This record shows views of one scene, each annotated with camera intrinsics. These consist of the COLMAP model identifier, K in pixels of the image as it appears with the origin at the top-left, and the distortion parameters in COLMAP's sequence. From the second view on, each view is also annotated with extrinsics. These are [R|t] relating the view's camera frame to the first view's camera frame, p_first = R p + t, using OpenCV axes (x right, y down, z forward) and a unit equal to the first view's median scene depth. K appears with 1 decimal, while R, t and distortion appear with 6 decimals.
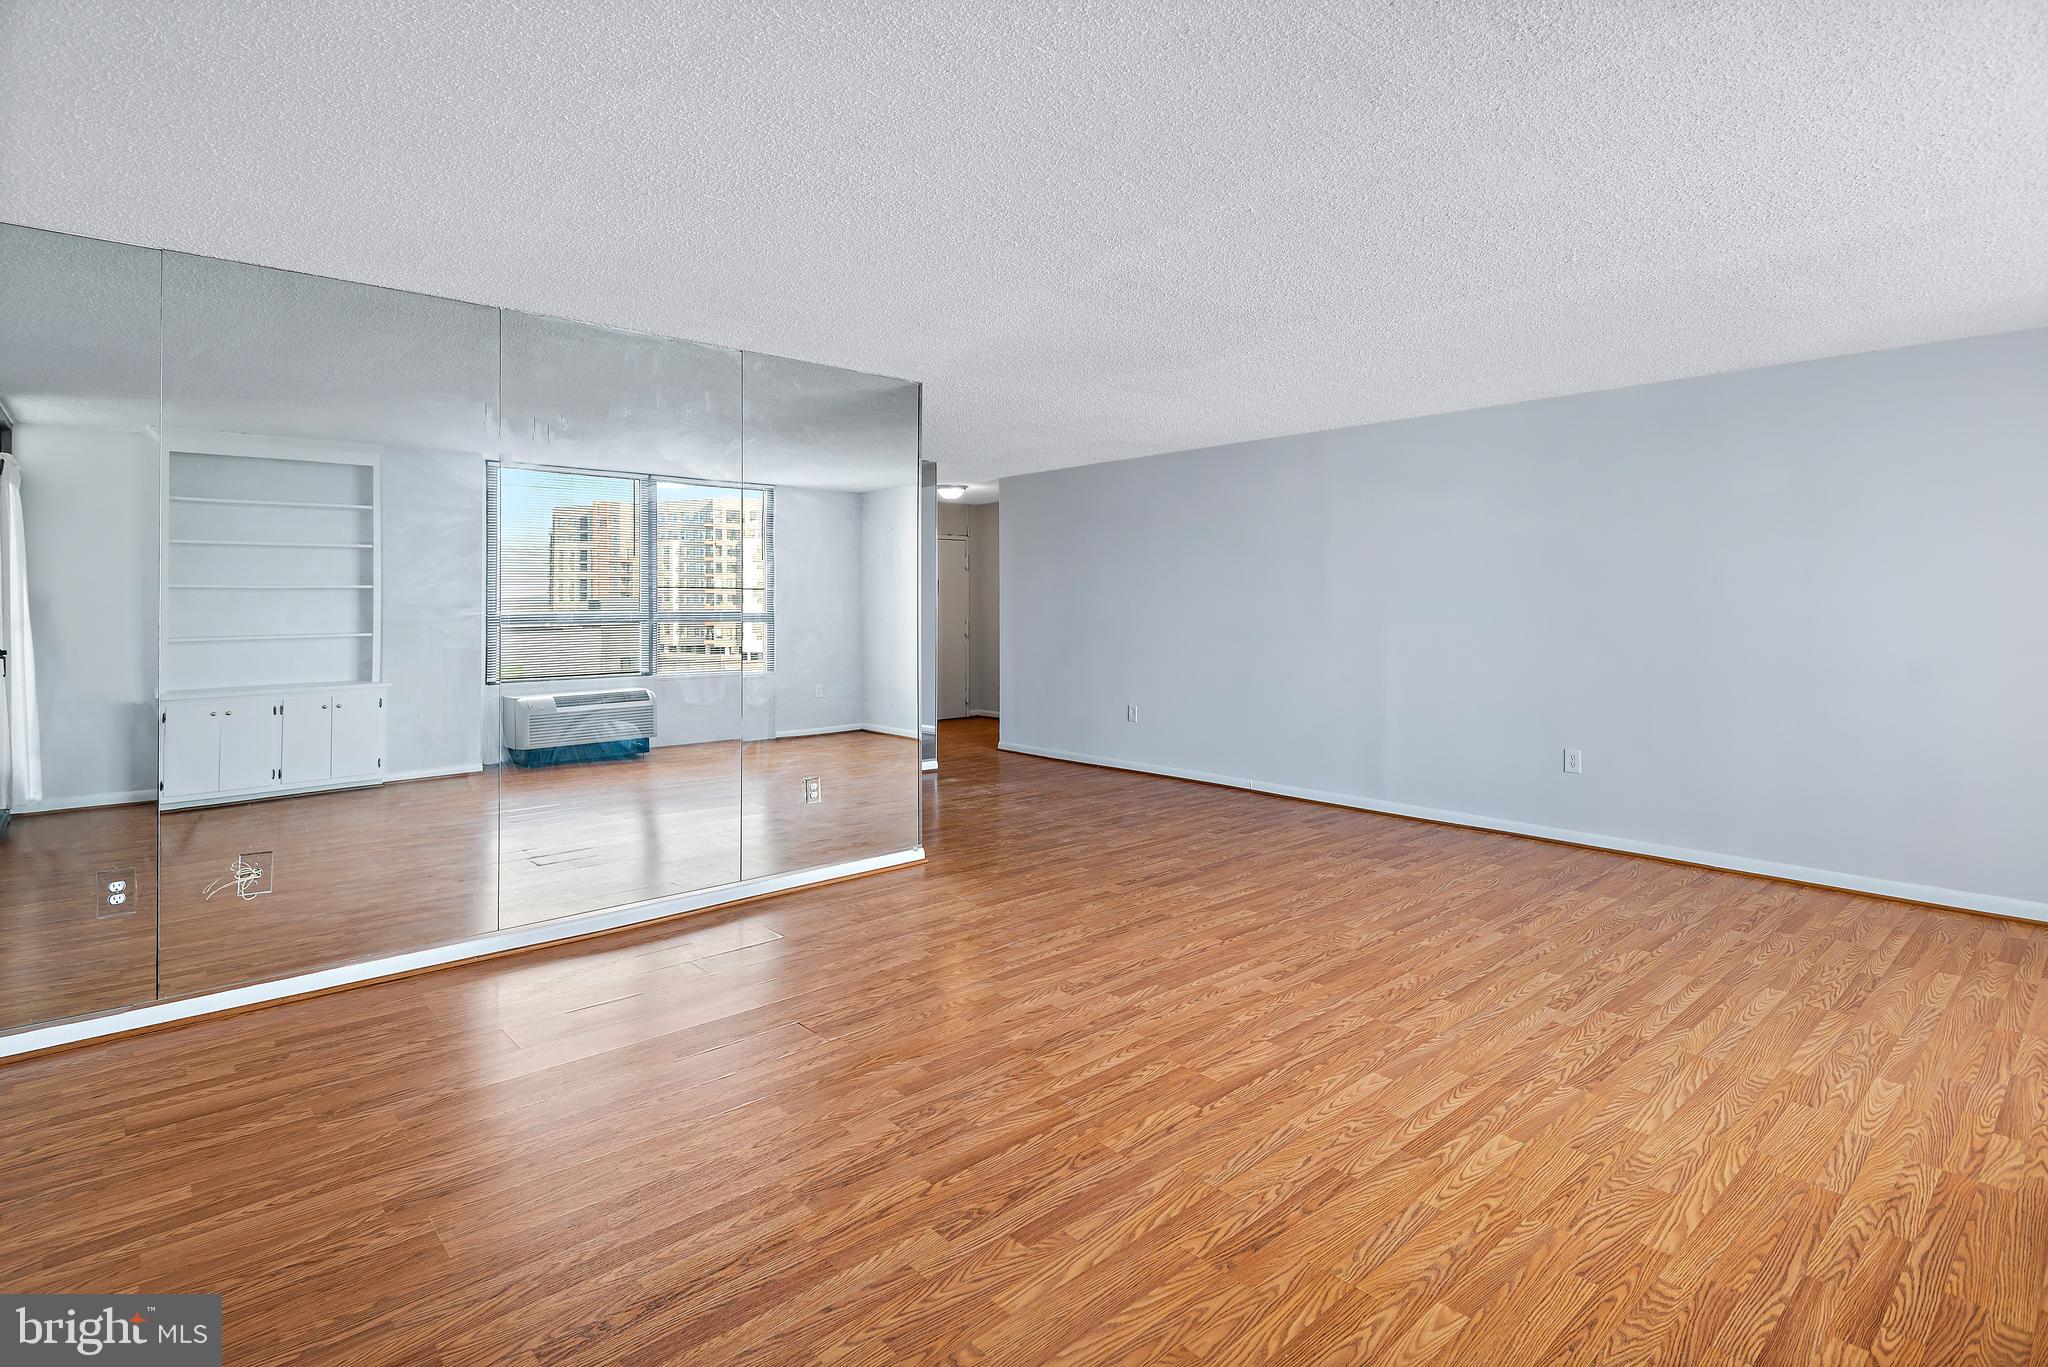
lens RADIAL K [[999.8, 0, 1015.2], [0, 999.8, 670.8], [0, 0, 1]] dist [0.025399, -0.004444]
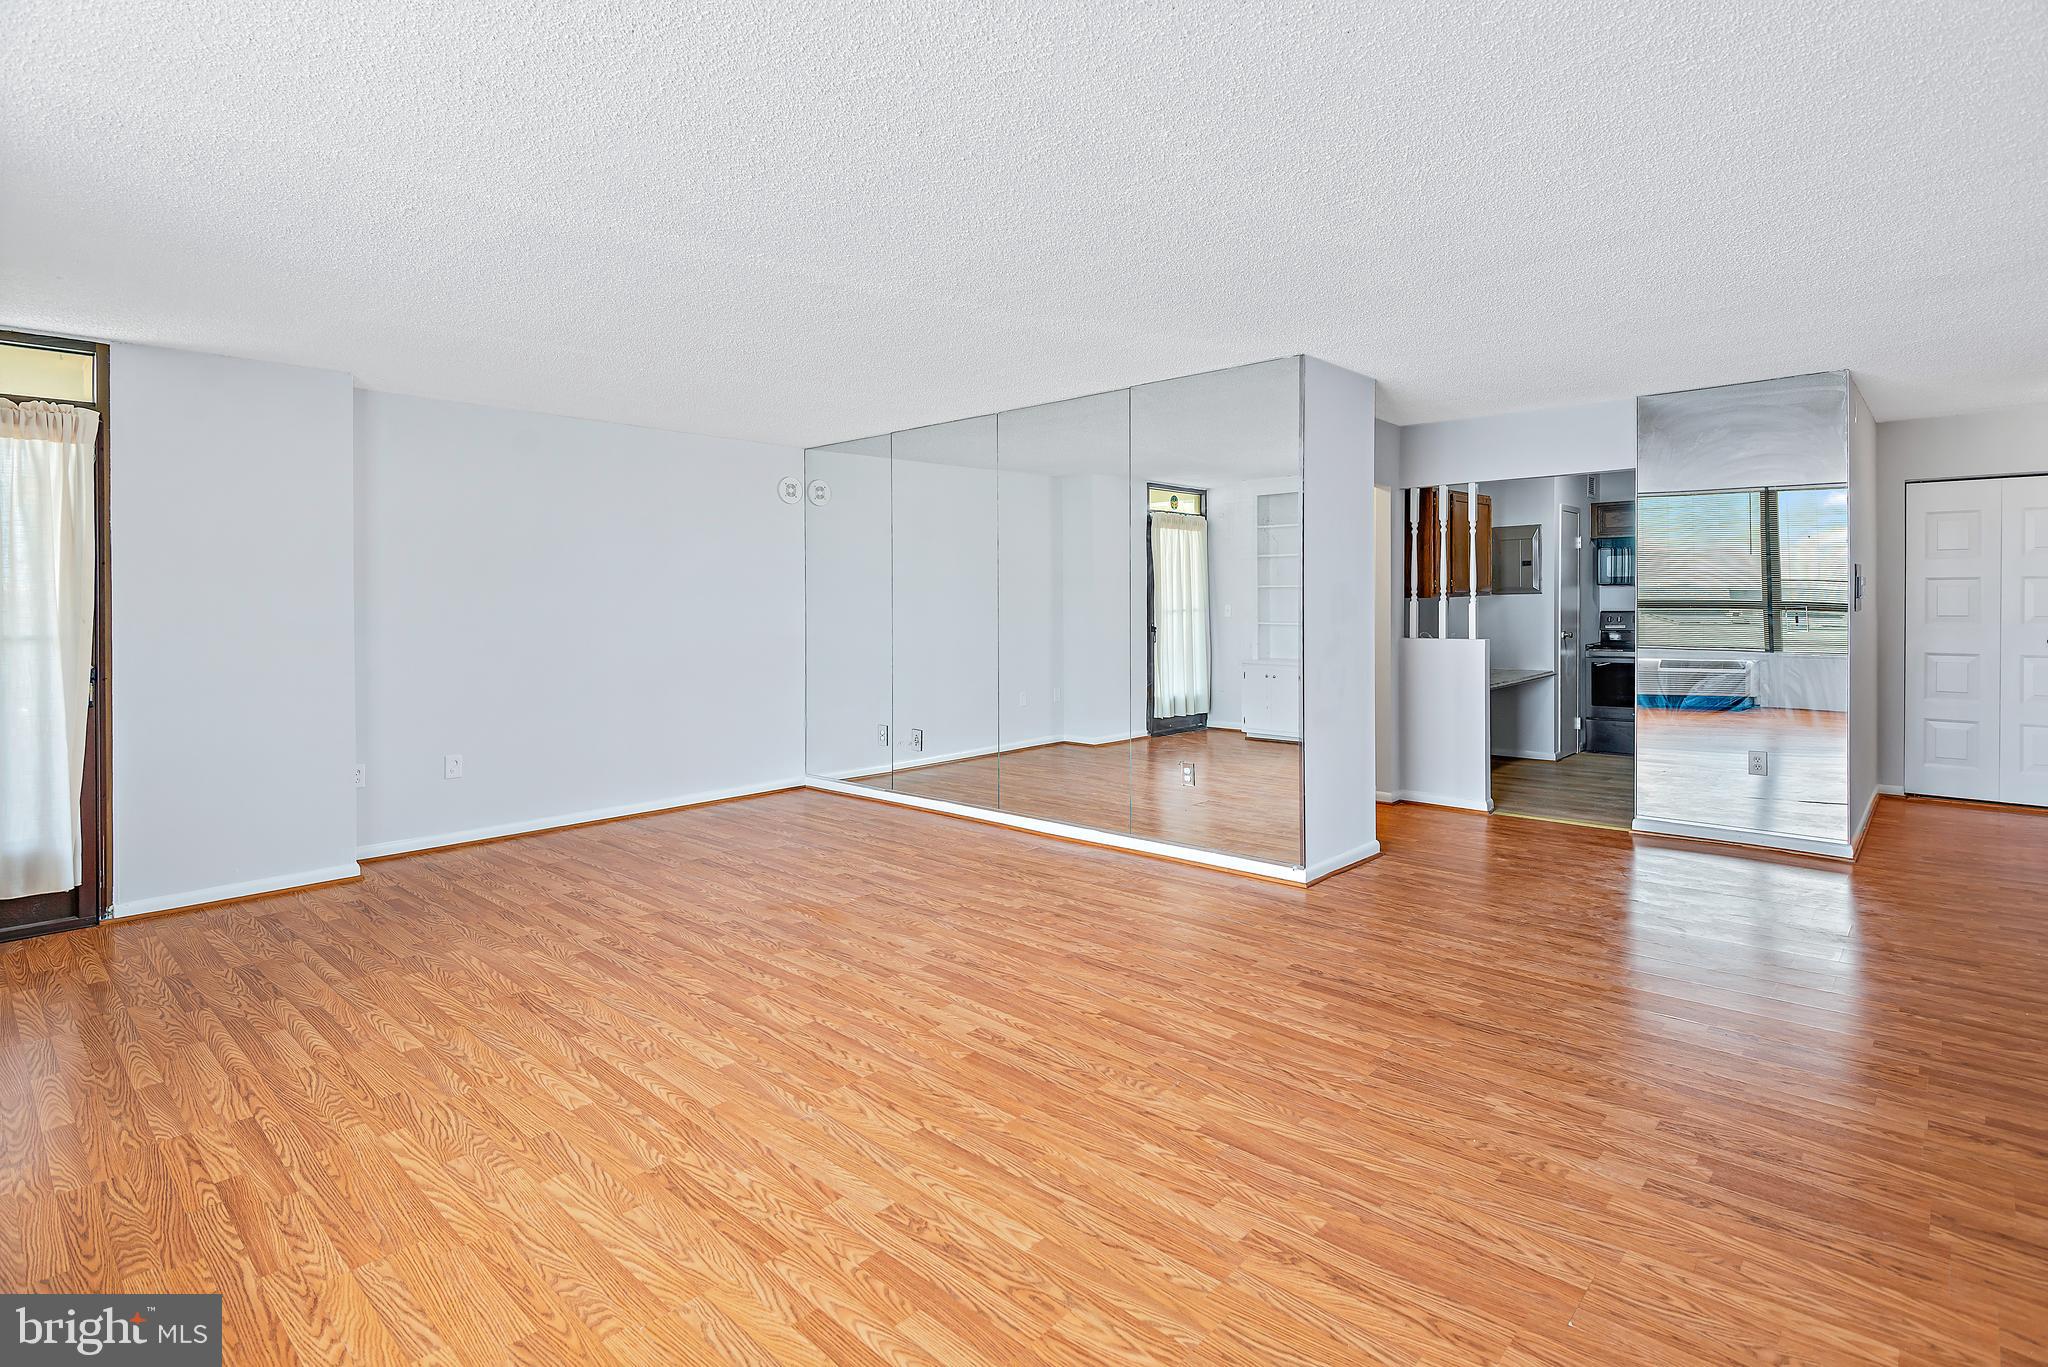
lens RADIAL K [[999.8, 0, 1032.8], [0, 999.8, 664.0], [0, 0, 1]] dist [0.025399, -0.004444]
pose [[0.100018, 0.057323, -0.993333, 1.416906], [-0.054822, 0.997140, 0.052023, -0.075396], [0.993474, 0.049254, 0.102874, 1.209882]]
